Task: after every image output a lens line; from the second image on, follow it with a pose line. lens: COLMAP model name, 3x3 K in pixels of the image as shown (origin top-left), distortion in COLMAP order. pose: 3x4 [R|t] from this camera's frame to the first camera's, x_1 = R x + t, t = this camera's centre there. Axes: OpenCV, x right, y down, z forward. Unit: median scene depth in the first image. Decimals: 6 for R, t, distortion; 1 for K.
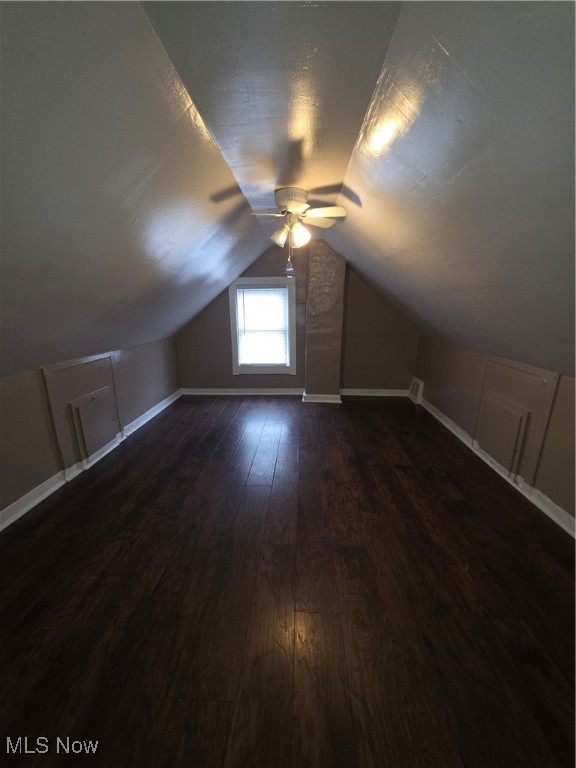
lens RADIAL K [[307.6, 0, 286.0], [0, 307.6, 384.7], [0, 0, 1]] dist [-0.000384, 0.000313]
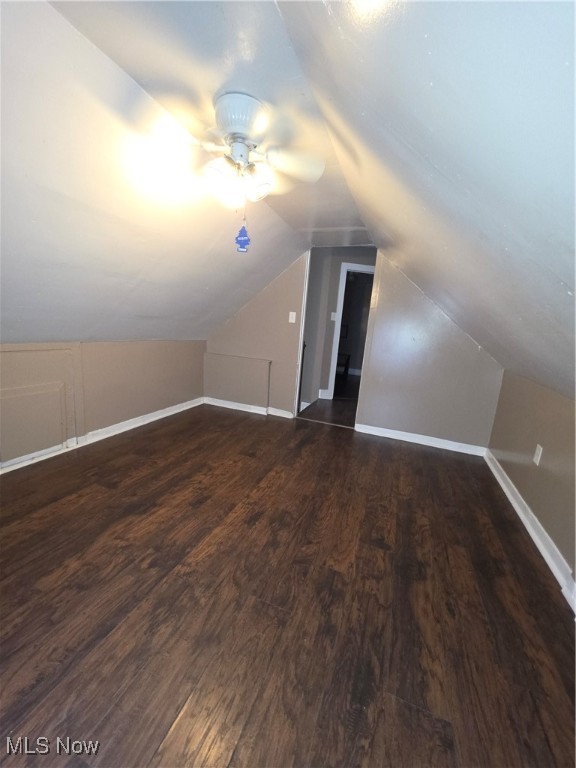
lens RADIAL K [[307.6, 0, 286.0], [0, 307.6, 384.7], [0, 0, 1]] dist [-0.000384, 0.000313]
pose [[-0.945608, -0.133608, 0.296606, -0.323559], [0.005710, 0.904809, 0.425779, -0.382723], [-0.325259, 0.404314, -0.854831, 1.708208]]
